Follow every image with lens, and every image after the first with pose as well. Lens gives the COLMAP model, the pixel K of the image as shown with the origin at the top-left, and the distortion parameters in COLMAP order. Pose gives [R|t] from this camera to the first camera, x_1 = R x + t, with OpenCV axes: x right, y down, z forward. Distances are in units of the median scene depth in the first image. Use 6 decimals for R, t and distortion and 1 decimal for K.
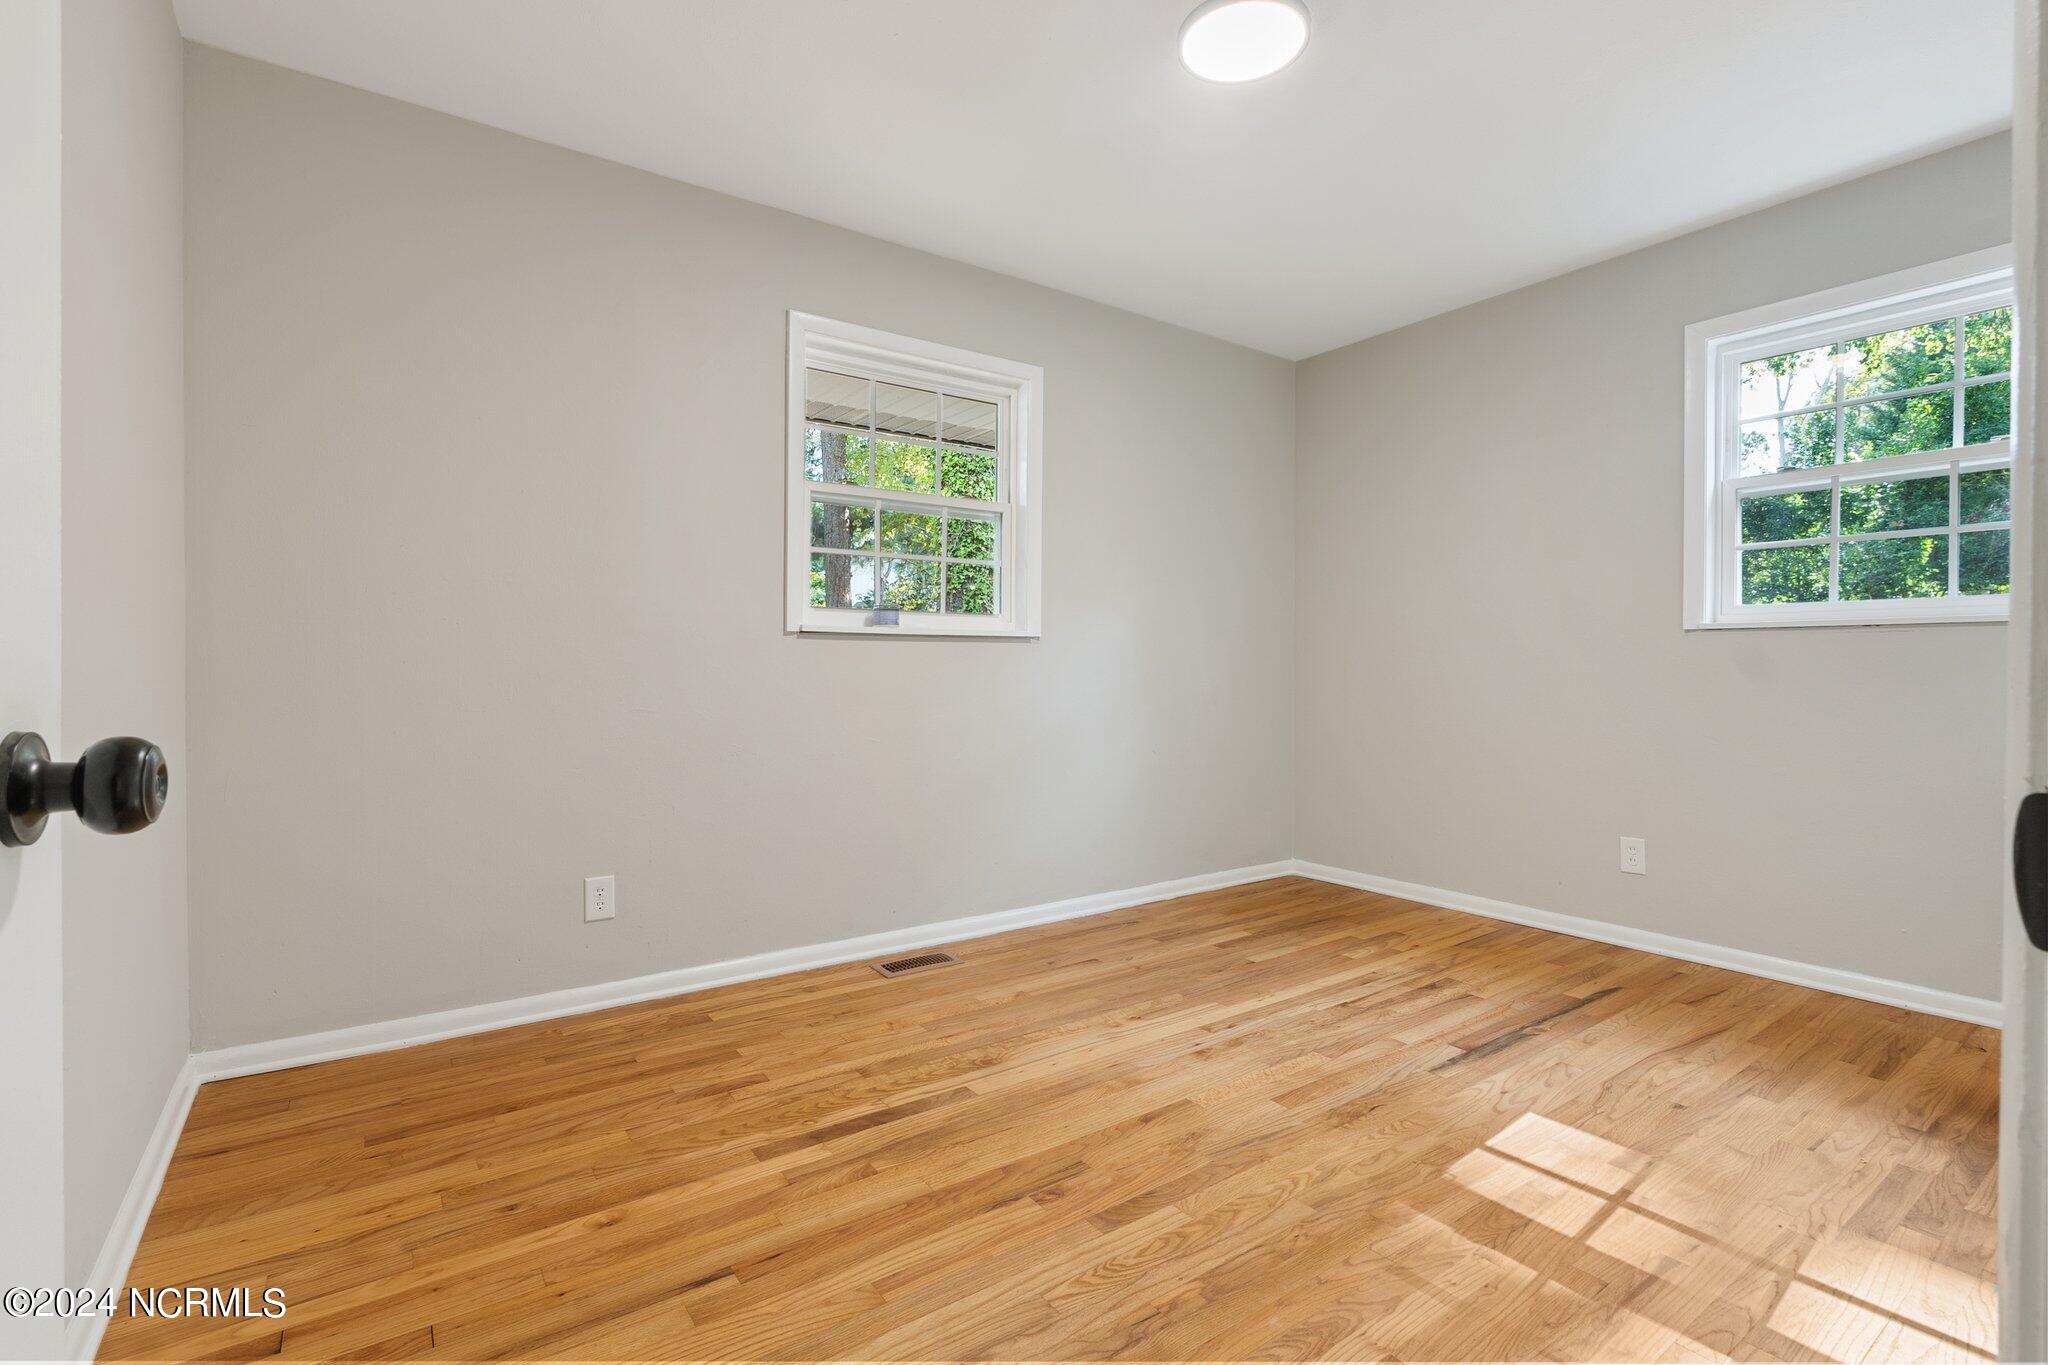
lens RADIAL K [[942.4, 0, 1024.0], [0, 942.4, 682.5], [0, 0, 1]] dist [-0.003883, 0.000088]
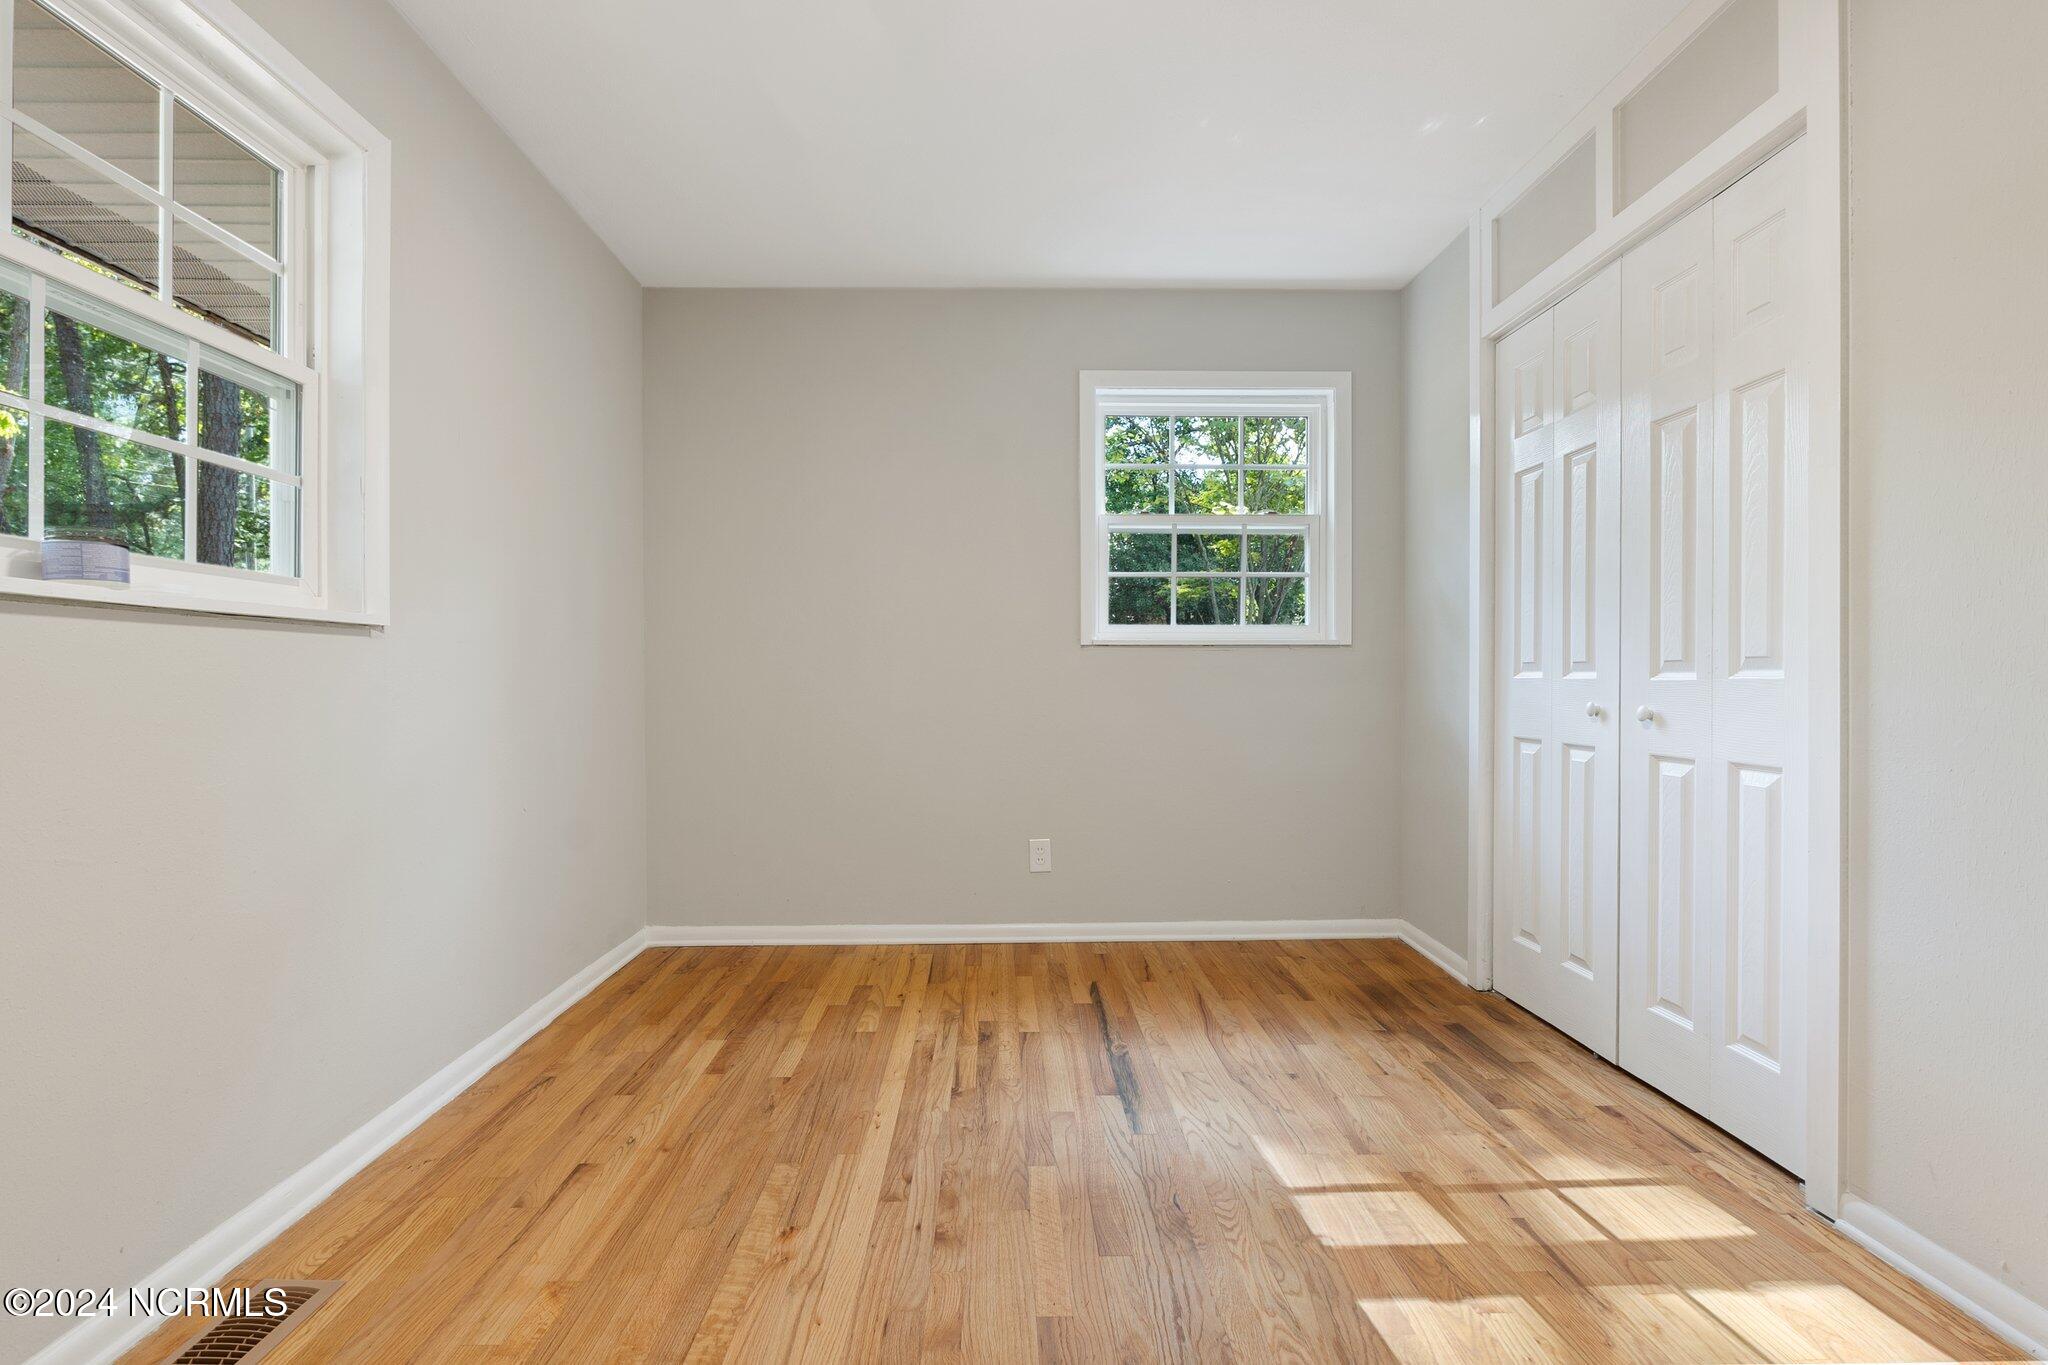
lens RADIAL K [[954.3, 0, 1023.5], [0, 954.3, 695.3], [0, 0, 1]] dist [-0.006231, -0.000164]
pose [[0.562053, -0.015974, 0.826947, -0.282834], [0.018293, 0.999809, 0.006880, -0.005442], [-0.826899, 0.011261, 0.562238, 0.450618]]
